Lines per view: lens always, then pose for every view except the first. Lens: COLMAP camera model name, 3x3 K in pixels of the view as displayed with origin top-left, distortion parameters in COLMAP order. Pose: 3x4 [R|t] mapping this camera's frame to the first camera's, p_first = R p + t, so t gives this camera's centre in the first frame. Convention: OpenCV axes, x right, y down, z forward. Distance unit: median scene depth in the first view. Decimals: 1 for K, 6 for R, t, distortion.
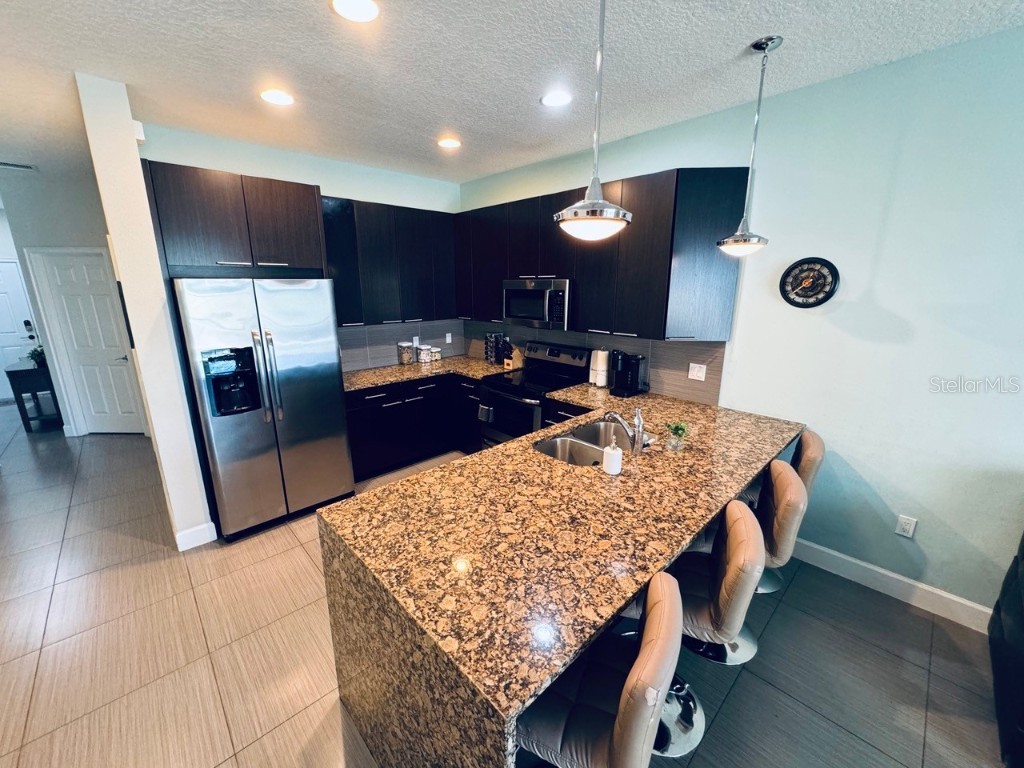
lens RADIAL K [[408.4, 0, 511.7], [0, 408.4, 383.9], [0, 0, 1]] dist [-0.001702, -0.000140]
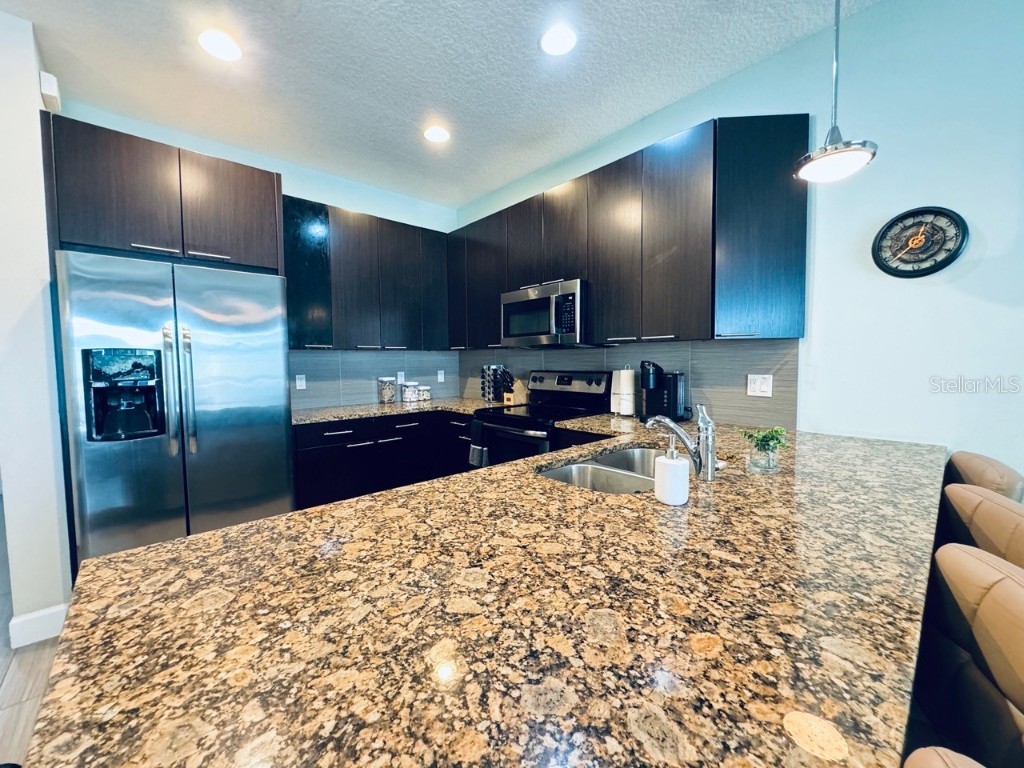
lens RADIAL K [[408.4, 0, 511.1], [0, 408.4, 385.1], [0, 0, 1]] dist [-0.001702, -0.000140]
pose [[0.999603, -0.009481, -0.026522, 0.036574], [0.004494, 0.983265, -0.182127, 0.145603], [0.027805, 0.181935, 0.982917, 0.376460]]
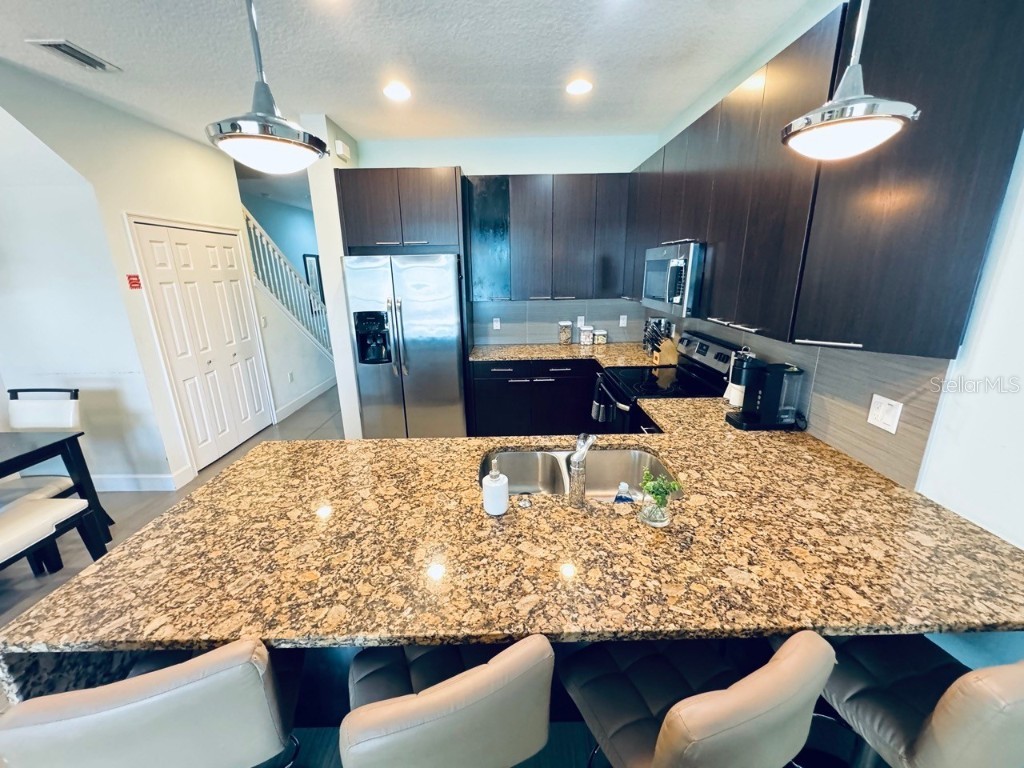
lens RADIAL K [[408.4, 0, 511.4], [0, 408.4, 385.0], [0, 0, 1]] dist [-0.001702, -0.000140]
pose [[0.728123, 0.175759, -0.662530, 0.633764], [-0.147041, 0.984116, 0.099473, -0.065528], [0.669490, 0.024991, 0.742401, 0.444226]]
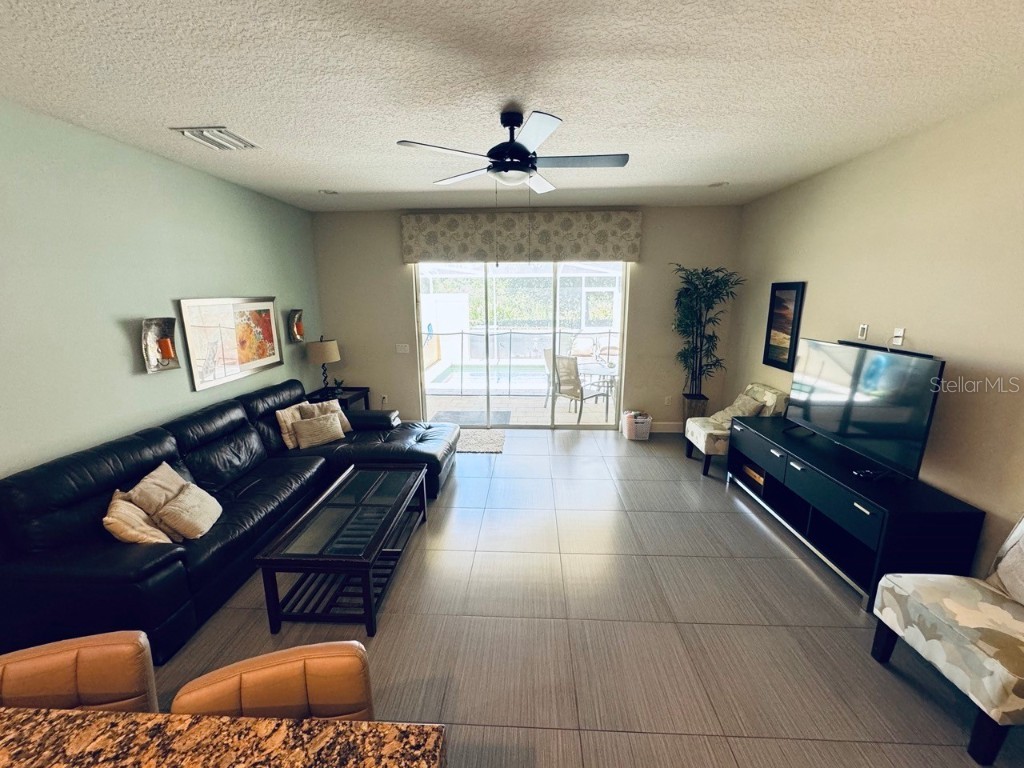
lens RADIAL K [[408.4, 0, 511.1], [0, 408.4, 383.3], [0, 0, 1]] dist [-0.001702, -0.000140]
pose [[-0.692983, -0.149072, 0.705373, -0.296961], [0.179877, 0.911698, 0.369394, -0.138908], [-0.698153, 0.382864, -0.604977, 0.468083]]
